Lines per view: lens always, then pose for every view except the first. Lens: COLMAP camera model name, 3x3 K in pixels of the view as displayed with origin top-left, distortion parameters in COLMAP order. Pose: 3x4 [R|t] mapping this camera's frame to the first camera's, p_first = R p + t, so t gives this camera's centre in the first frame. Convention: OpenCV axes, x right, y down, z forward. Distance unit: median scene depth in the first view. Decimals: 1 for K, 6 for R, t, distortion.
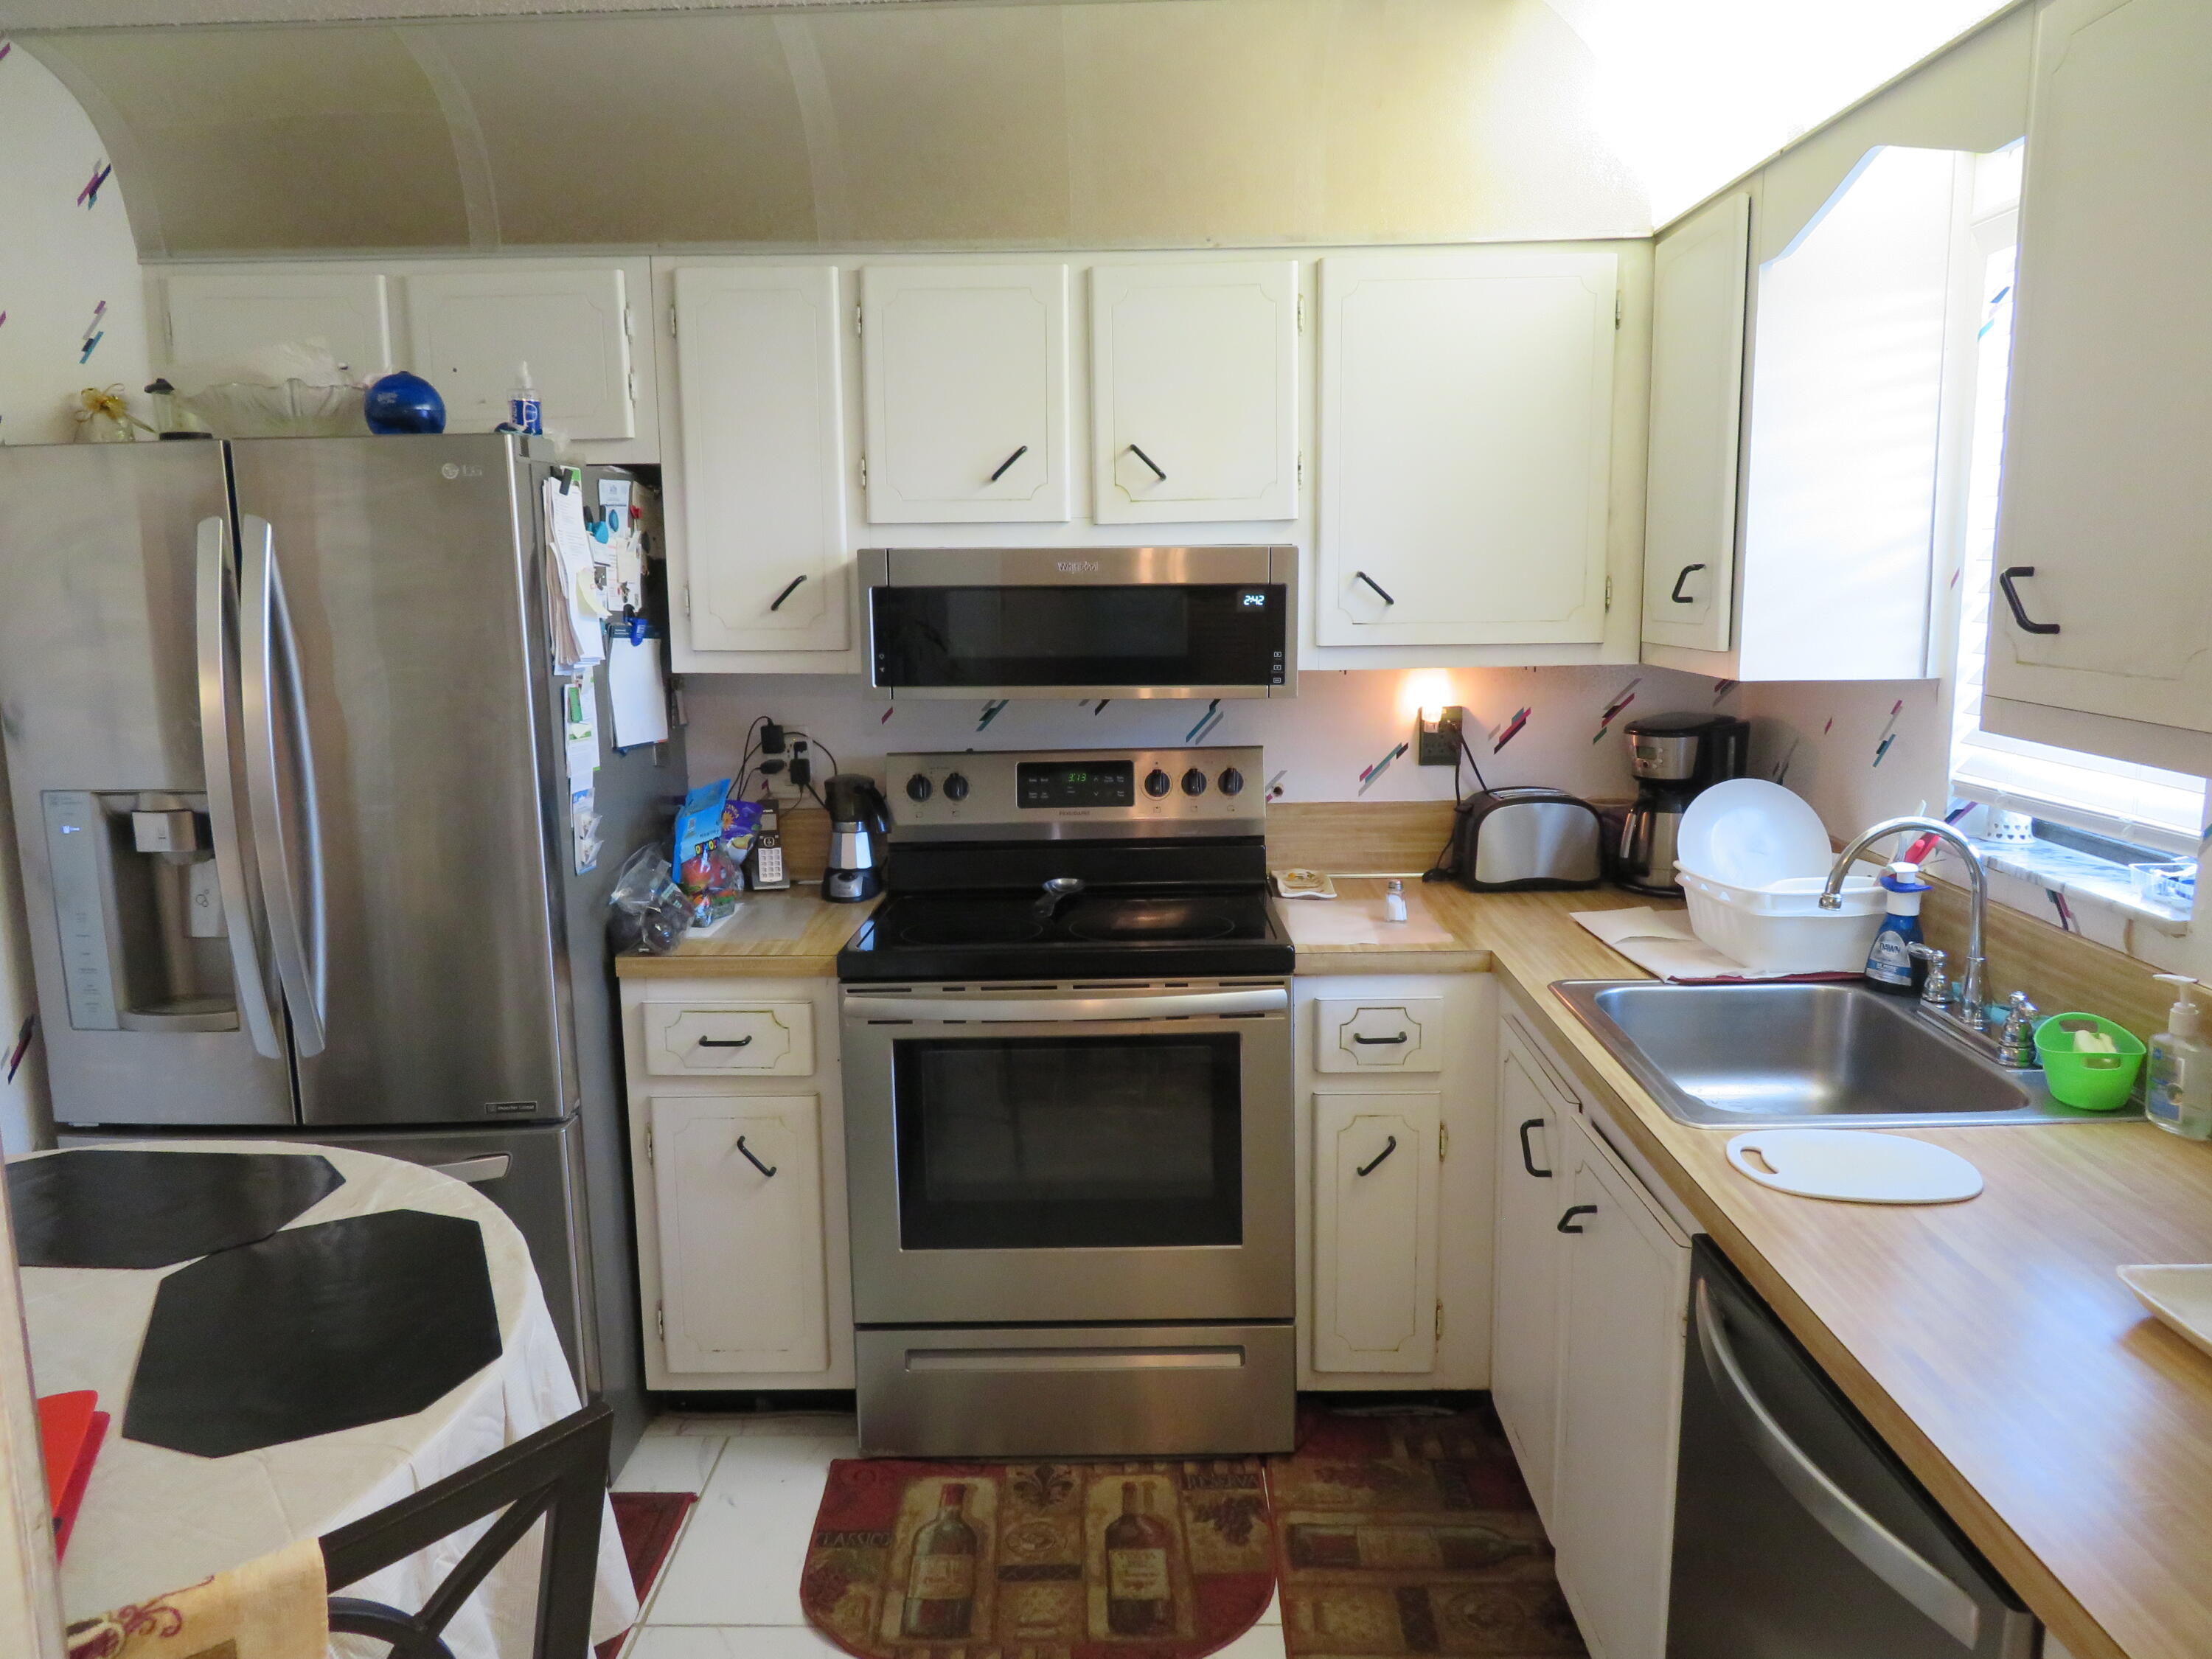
lens RADIAL K [[1593.0, 0, 1097.2], [0, 1593.0, 817.2], [0, 0, 1]] dist [0.026277, -0.005364]
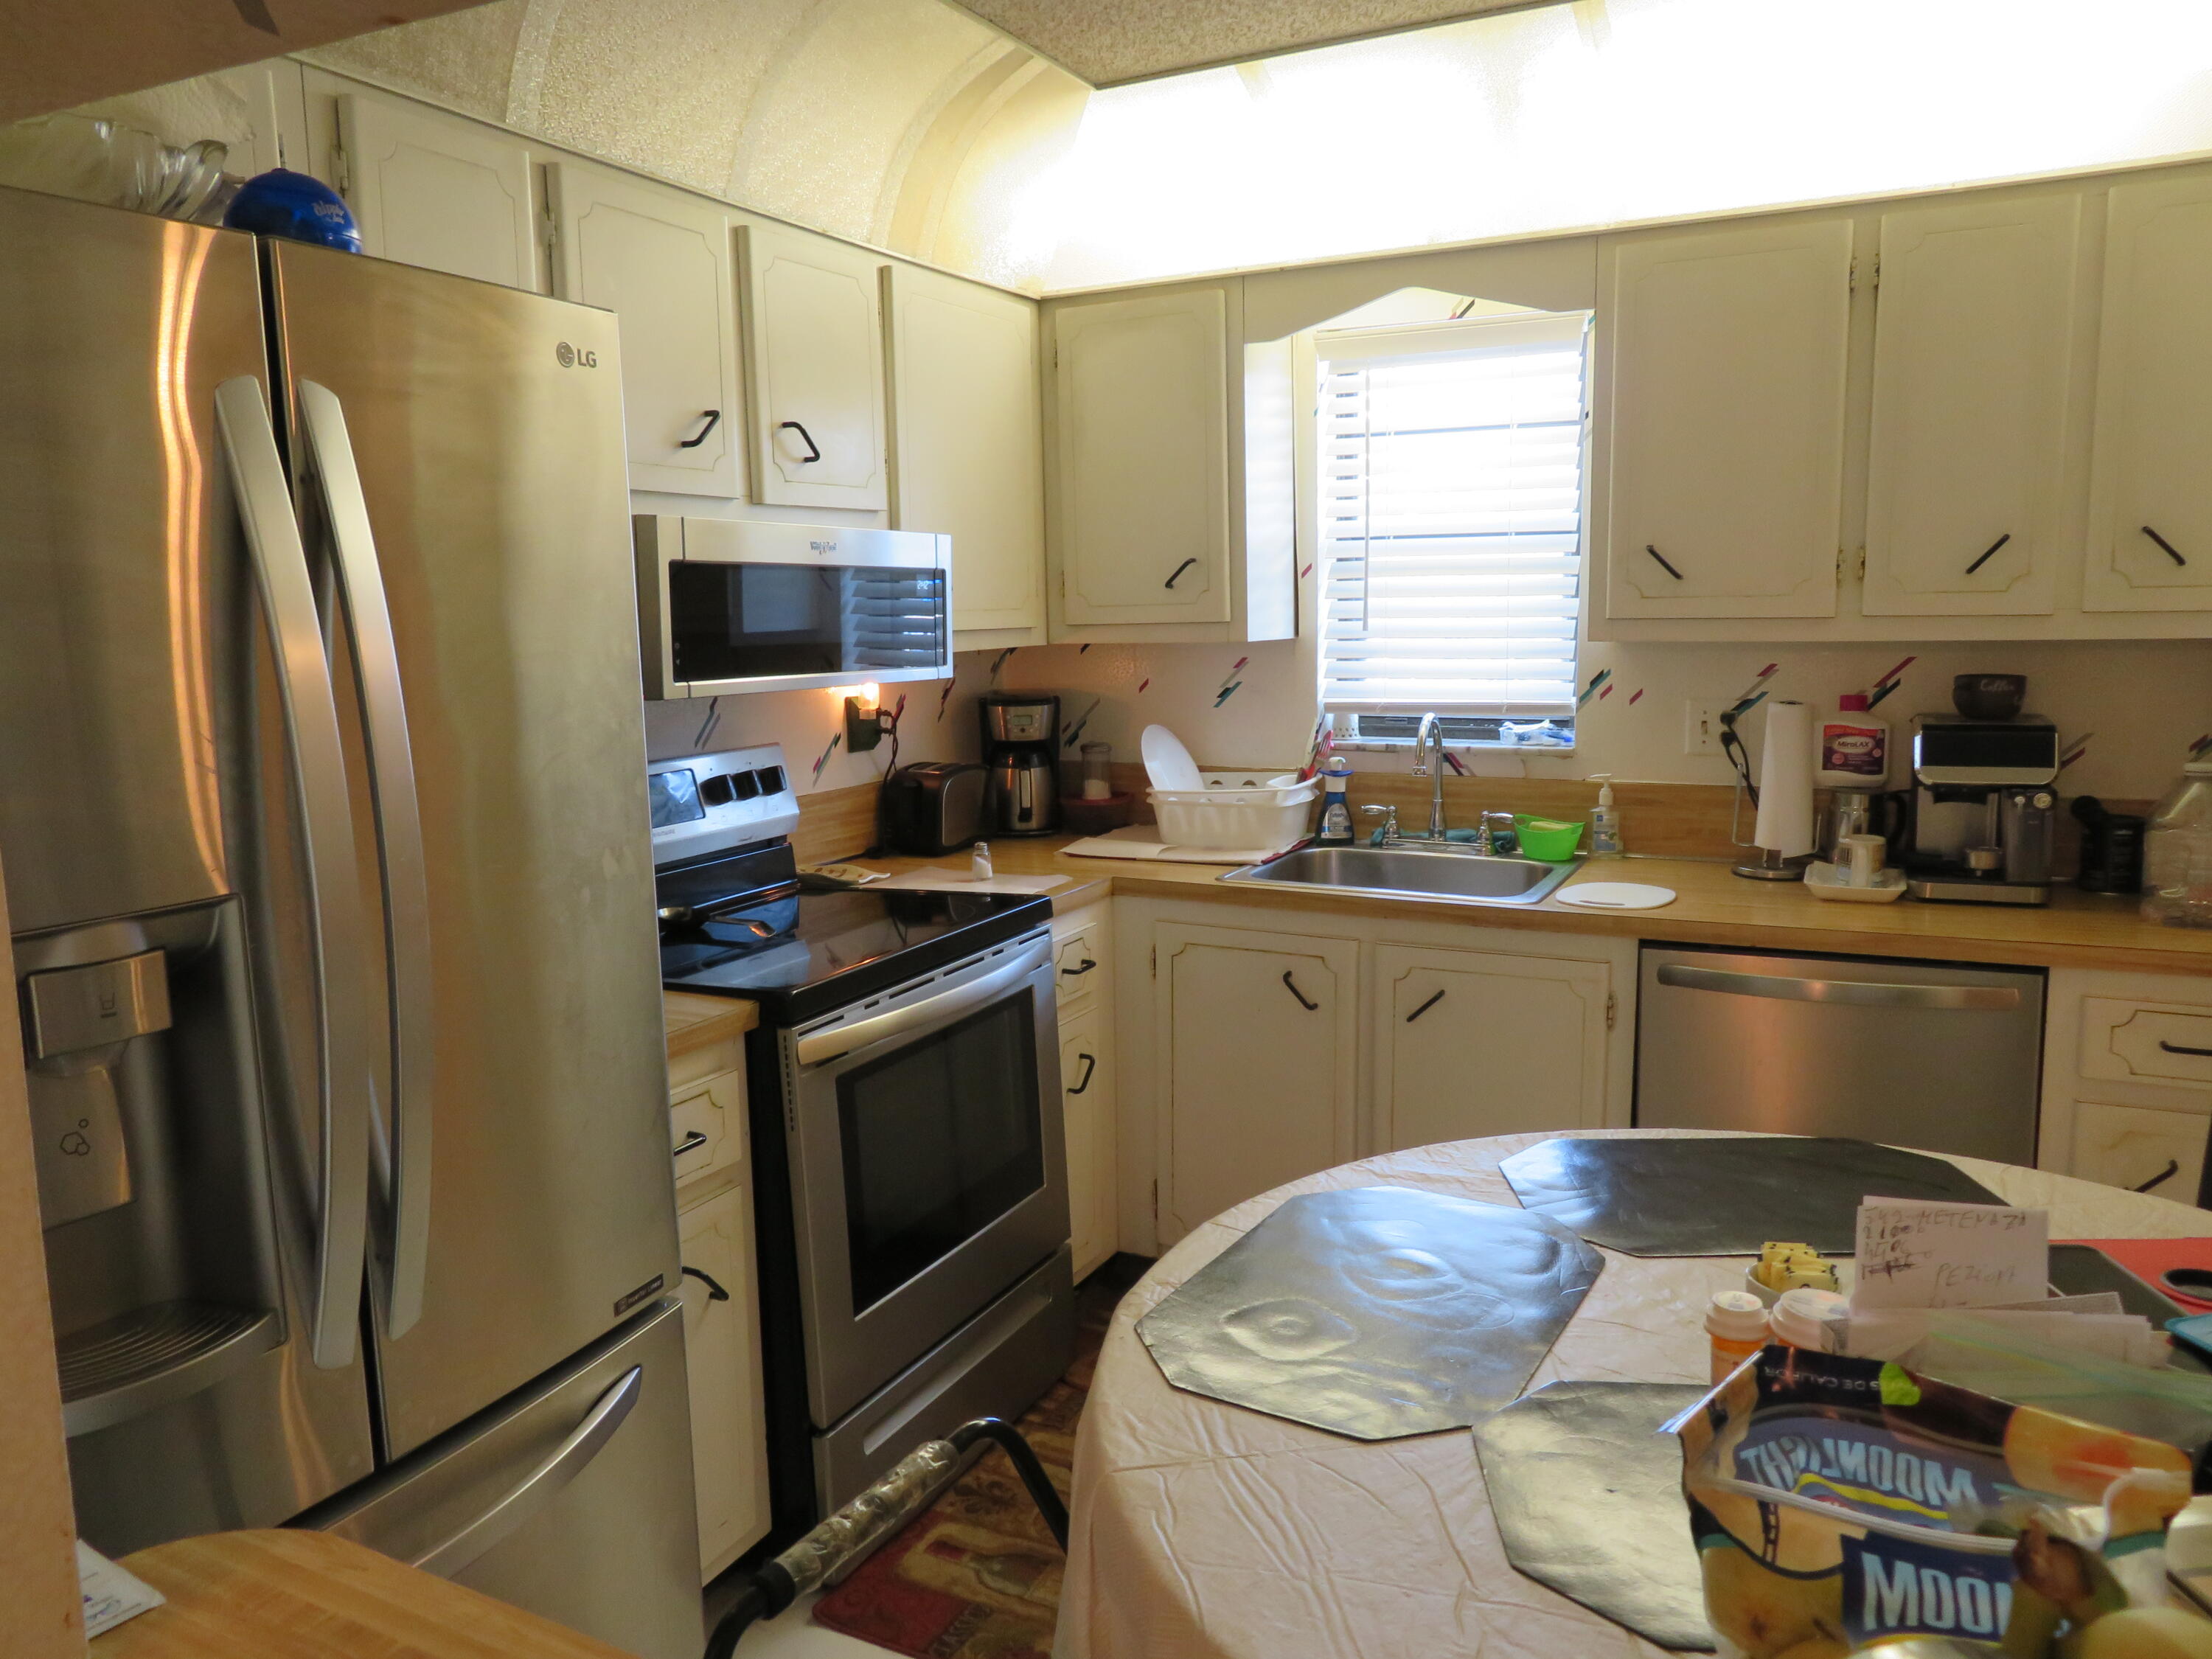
lens RADIAL K [[1565.7, 0, 1100.3], [0, 1565.7, 836.6], [0, 0, 1]] dist [-0.008924, 0.002283]
pose [[0.432877, -0.126864, 0.892481, -0.774822], [0.149348, 0.986459, 0.067785, -0.027153], [-0.888995, 0.103947, 0.445963, 0.464884]]
